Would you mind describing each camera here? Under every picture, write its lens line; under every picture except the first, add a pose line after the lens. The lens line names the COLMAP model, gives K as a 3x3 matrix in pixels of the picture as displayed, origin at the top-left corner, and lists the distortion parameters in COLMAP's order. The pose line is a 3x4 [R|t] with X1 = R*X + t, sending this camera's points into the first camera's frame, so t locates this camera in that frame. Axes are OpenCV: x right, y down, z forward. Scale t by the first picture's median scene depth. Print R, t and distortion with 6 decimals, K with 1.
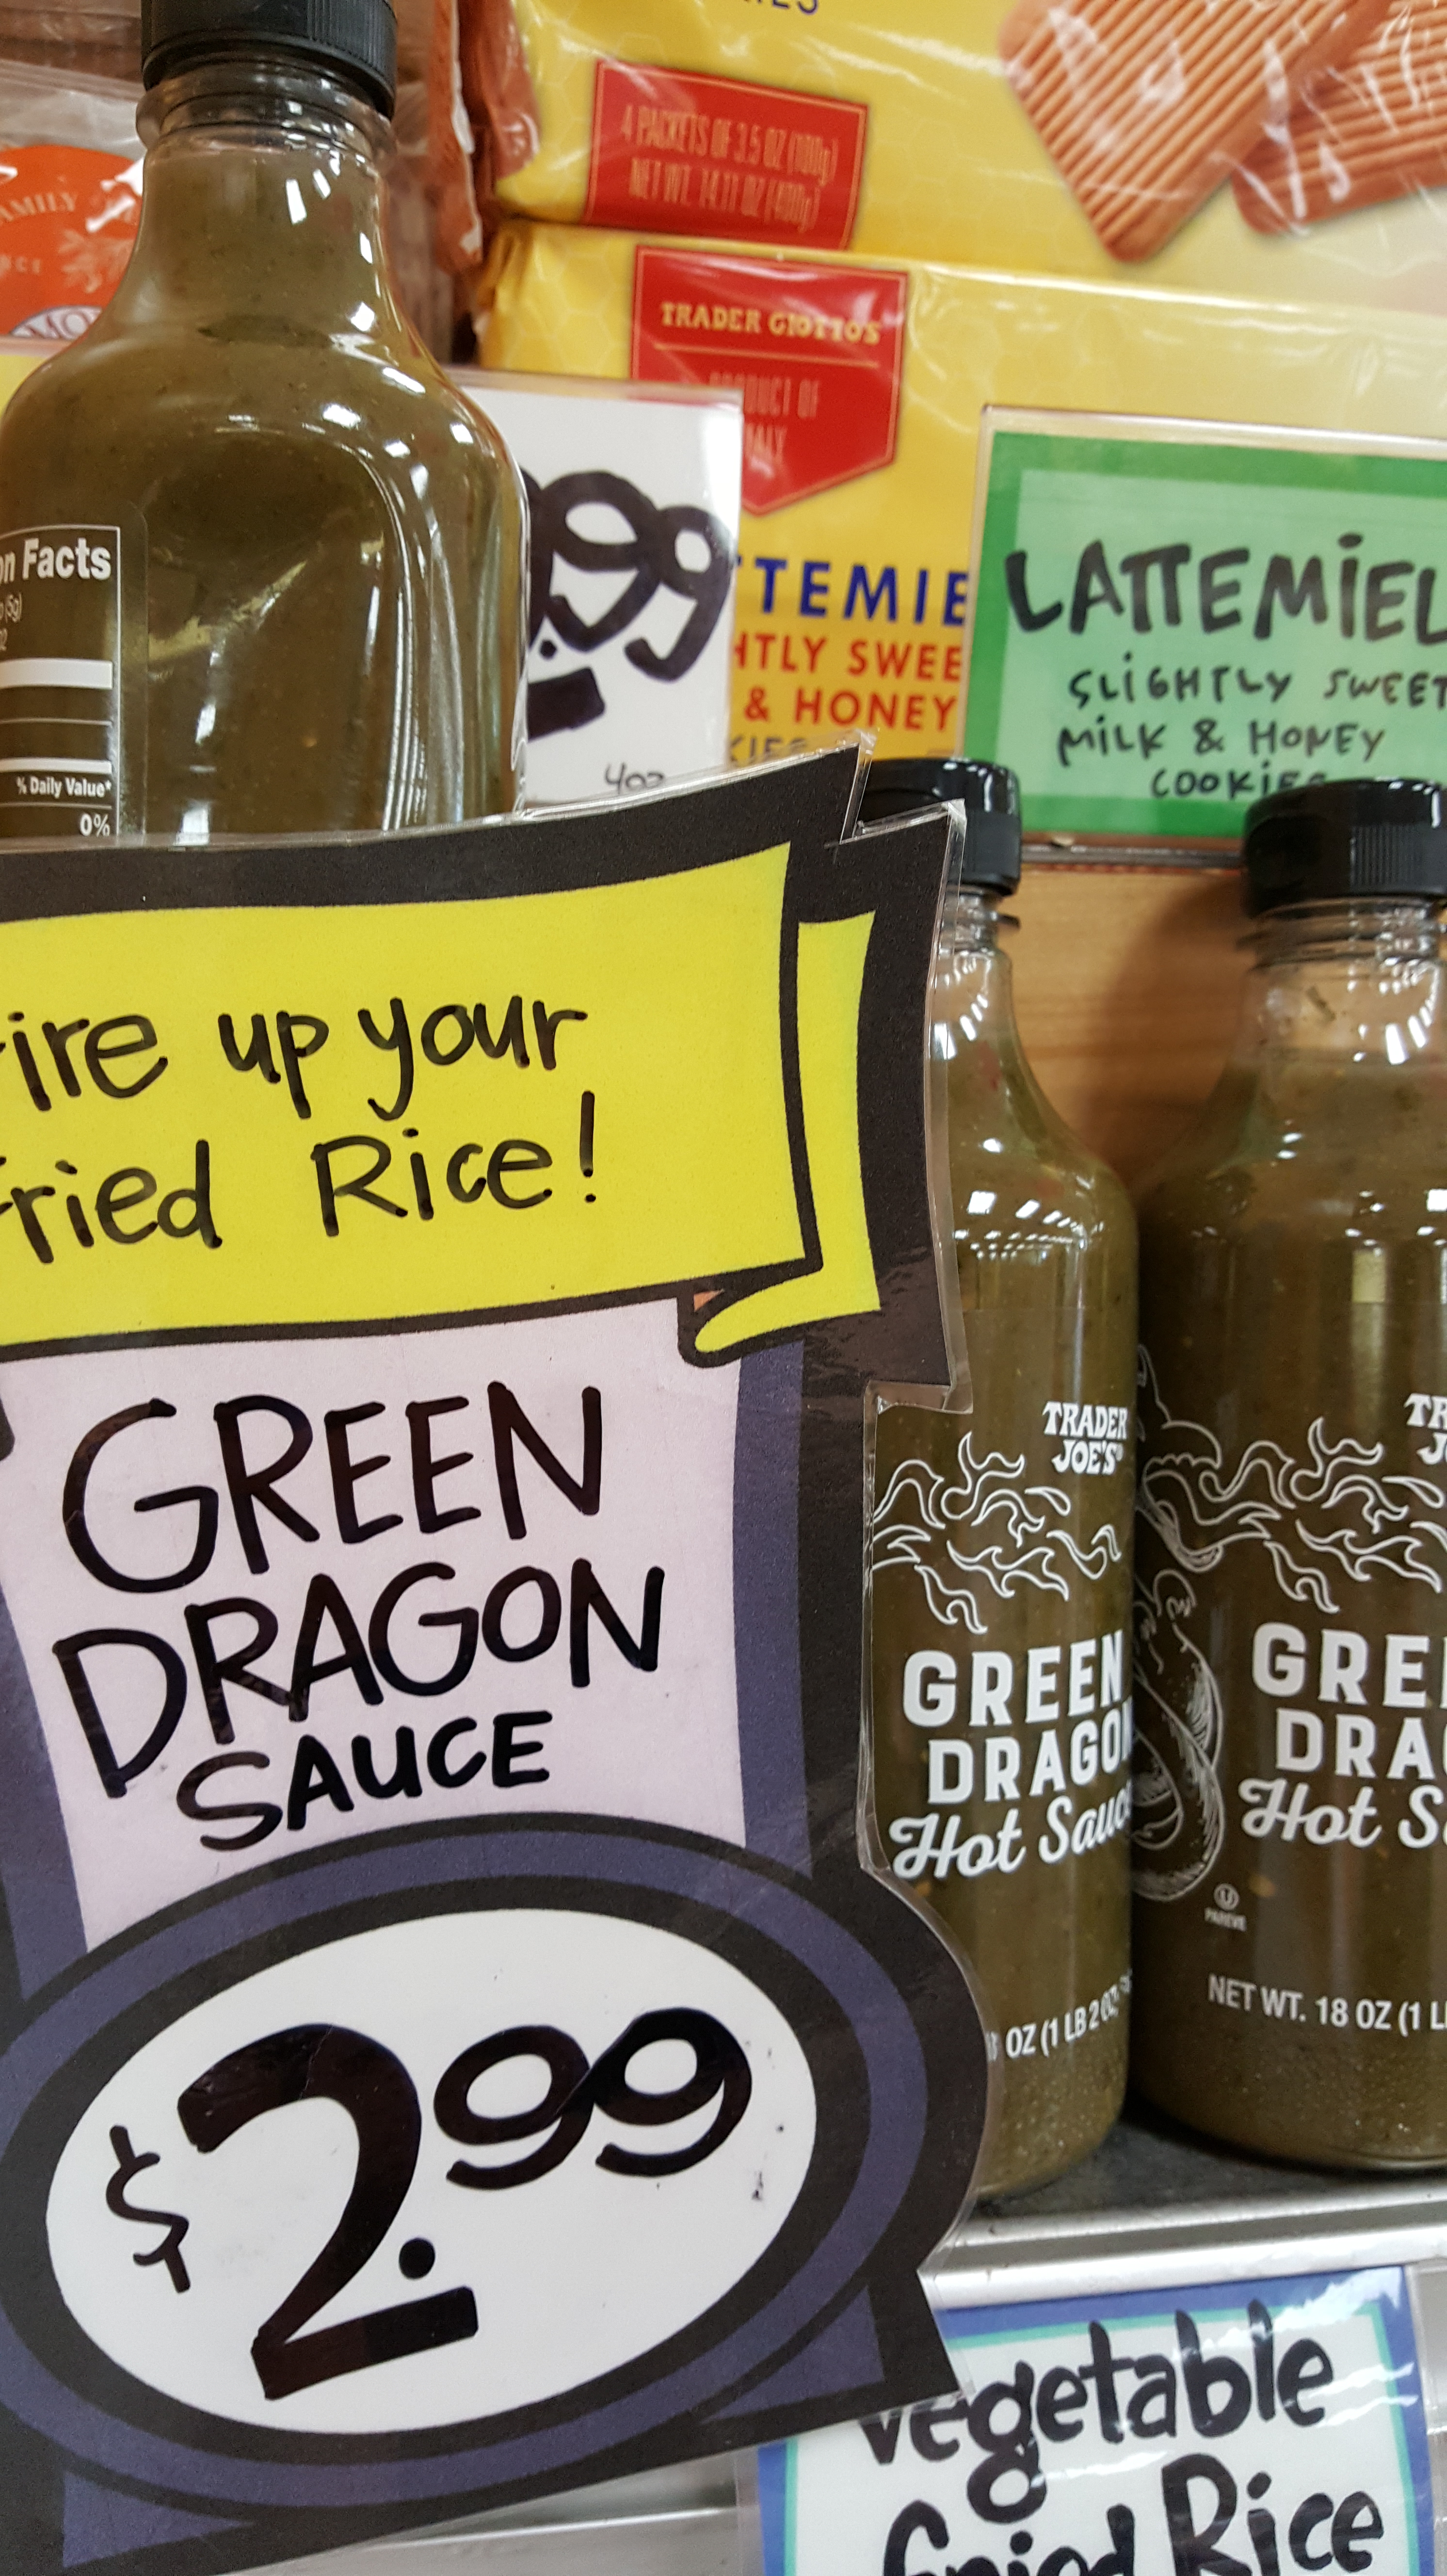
lens RADIAL K [[1996.4, 0, 723.5], [0, 1996.4, 1288.0], [0, 0, 1]] dist [0.231380, -0.526670]
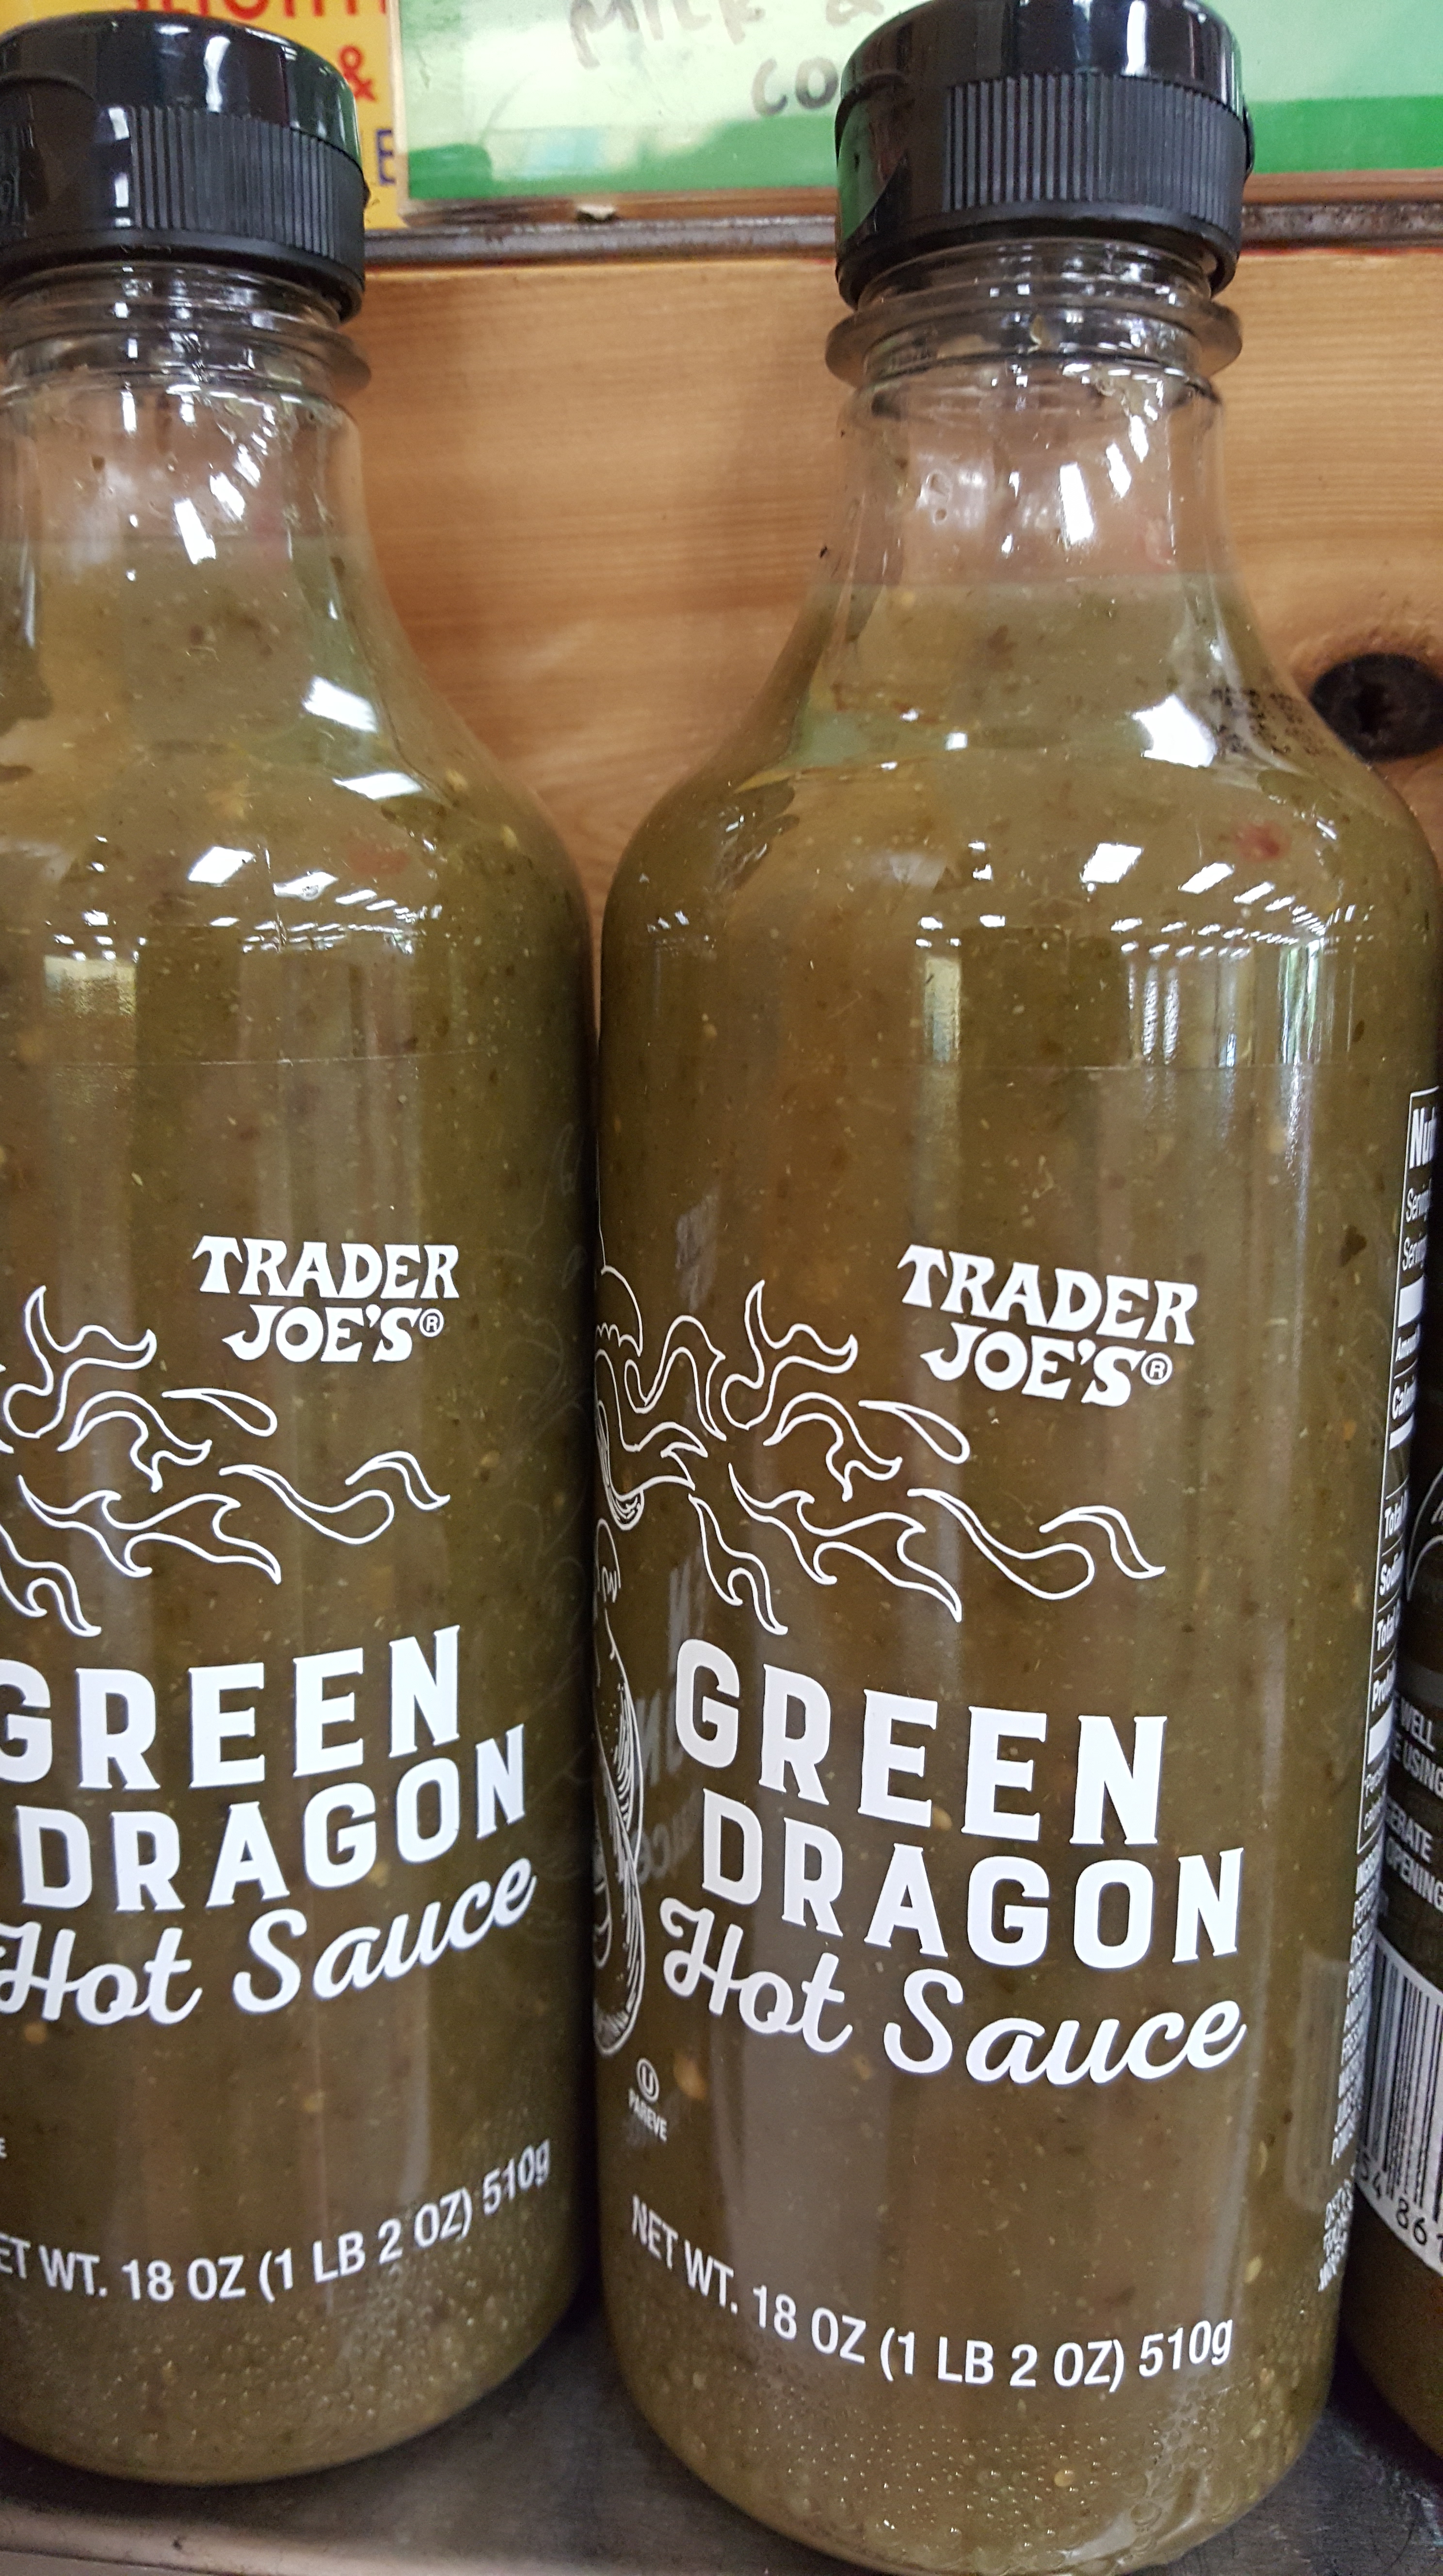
lens RADIAL K [[1996.3, 0, 721.5], [0, 1996.3, 1288.0], [0, 0, 1]] dist [0.231380, -0.526670]
pose [[0.952878, 0.056126, -0.298116, 0.439971], [-0.011275, 0.988609, 0.150086, -0.012153], [0.303143, -0.139652, 0.942657, 0.505182]]
